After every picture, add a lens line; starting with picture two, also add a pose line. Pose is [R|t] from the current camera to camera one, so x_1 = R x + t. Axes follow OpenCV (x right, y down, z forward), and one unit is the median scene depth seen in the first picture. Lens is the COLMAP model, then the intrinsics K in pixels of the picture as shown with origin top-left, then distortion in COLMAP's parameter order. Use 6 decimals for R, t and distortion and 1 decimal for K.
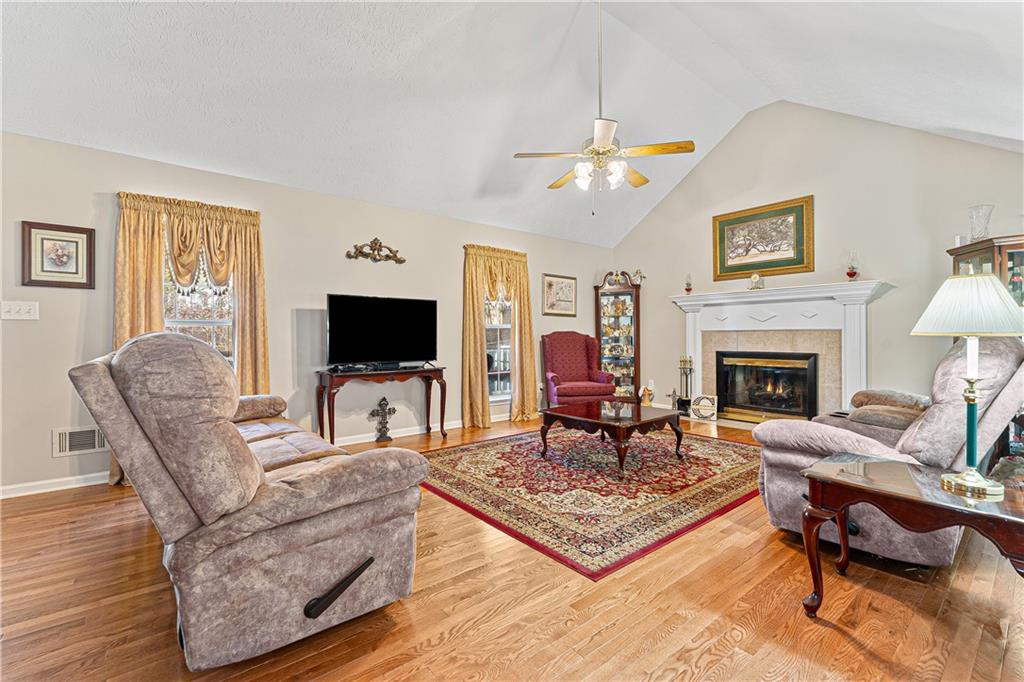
lens RADIAL K [[442.4, 0, 510.2], [0, 442.4, 336.5], [0, 0, 1]] dist [-0.001744, -0.000449]
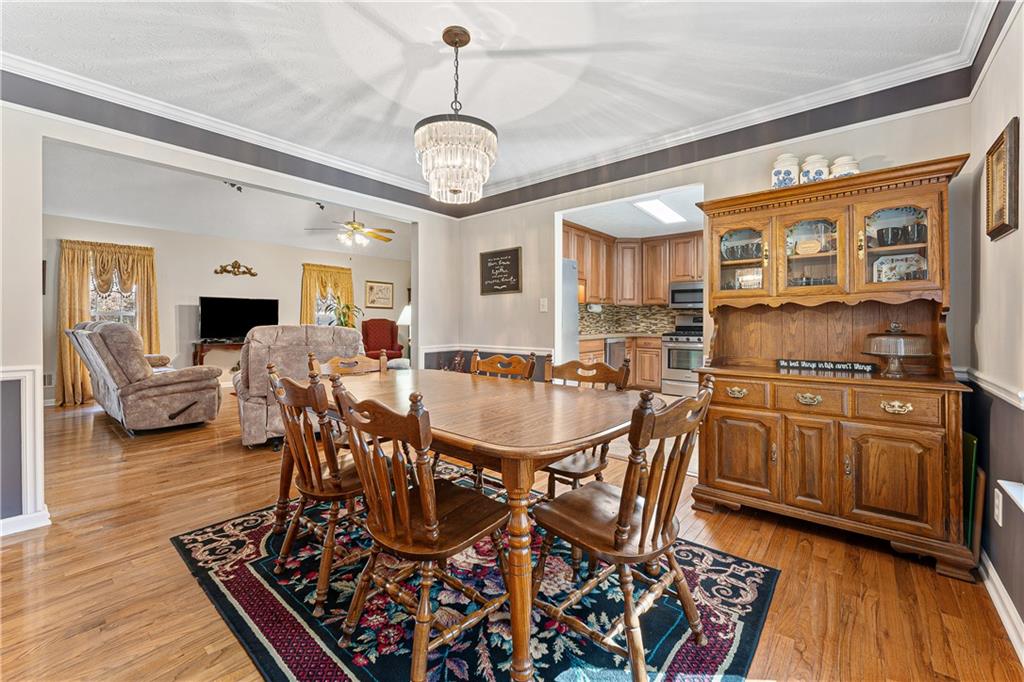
lens RADIAL K [[412.8, 0, 503.1], [0, 412.8, 321.7], [0, 0, 1]] dist [-0.000416, 0.000346]
pose [[0.983244, 0.004767, 0.182229, 0.426517], [-0.005646, 0.999975, 0.004306, -0.014061], [-0.182204, -0.005263, 0.983247, -0.736619]]
